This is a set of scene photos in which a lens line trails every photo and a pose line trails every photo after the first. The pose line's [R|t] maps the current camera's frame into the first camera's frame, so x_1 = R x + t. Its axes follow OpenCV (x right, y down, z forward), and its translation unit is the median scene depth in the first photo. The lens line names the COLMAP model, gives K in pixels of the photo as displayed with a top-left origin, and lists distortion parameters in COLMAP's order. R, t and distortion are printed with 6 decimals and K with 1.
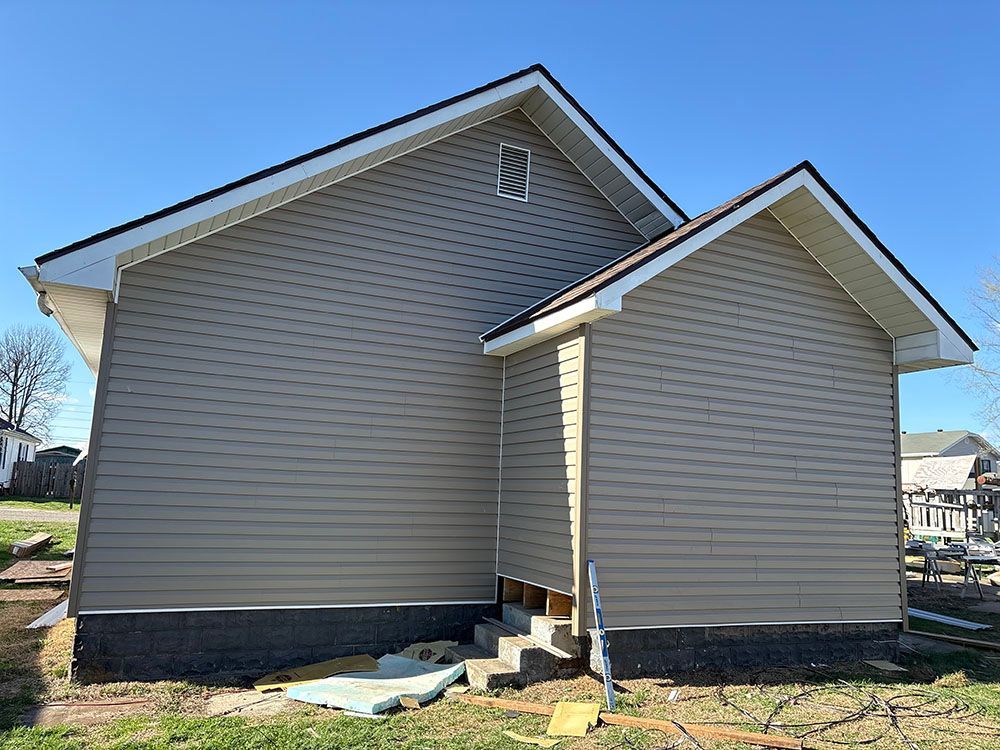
lens RADIAL K [[749.1, 0, 497.5], [0, 749.1, 375.3], [0, 0, 1]] dist [0.059927, -0.038016]
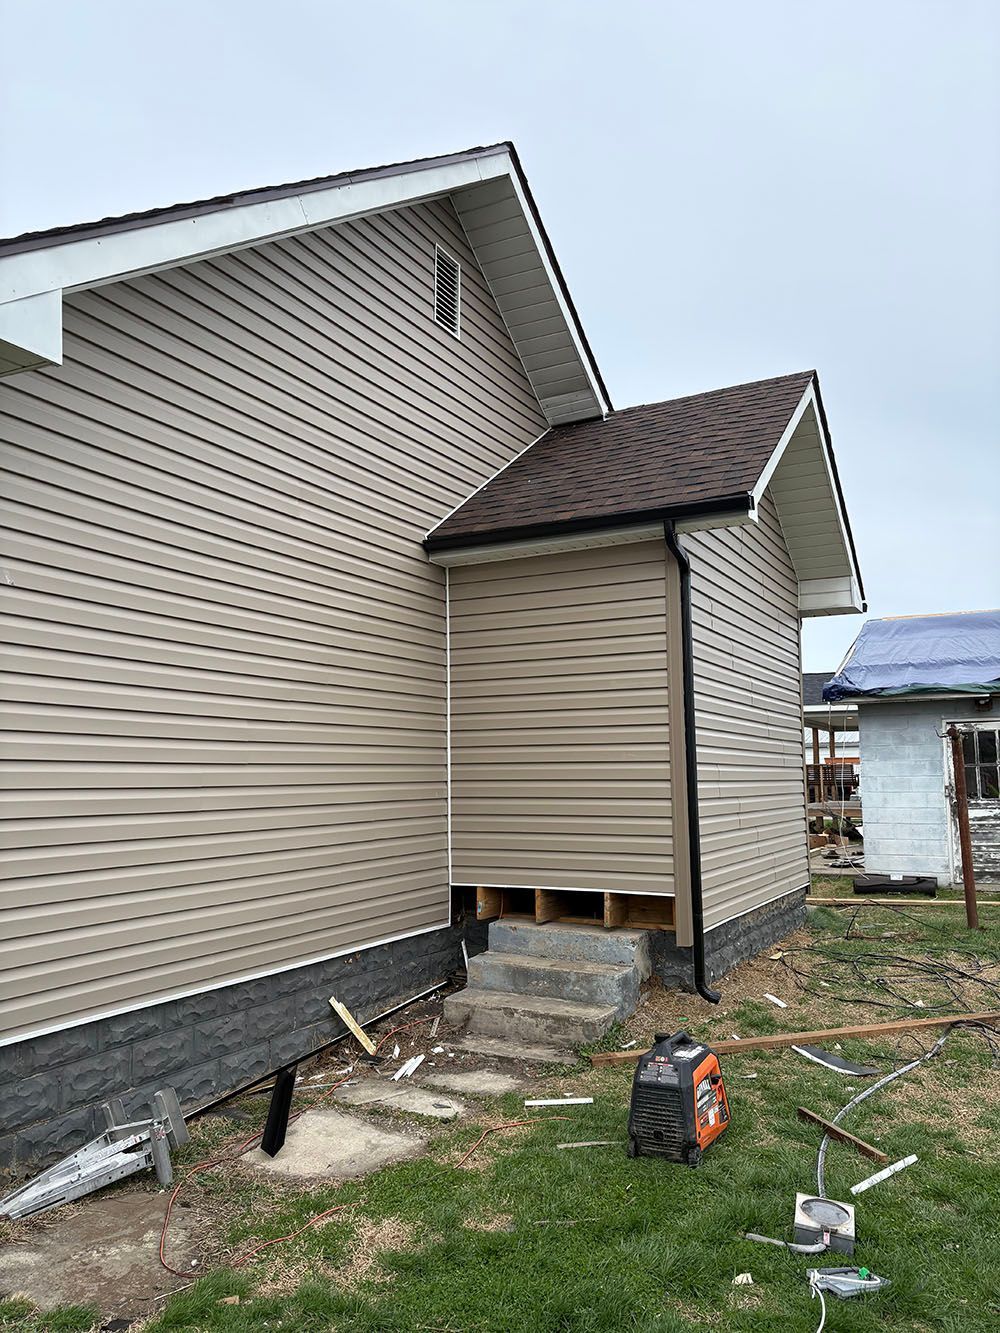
lens RADIAL K [[998.5, 0, 495.2], [0, 998.5, 661.8], [0, 0, 1]] dist [0.059927, -0.038016]
pose [[0.799903, 0.019716, 0.599805, -0.545979], [-0.053477, 0.997826, 0.038518, 0.025327], [-0.597742, -0.062886, 0.799218, 0.270226]]
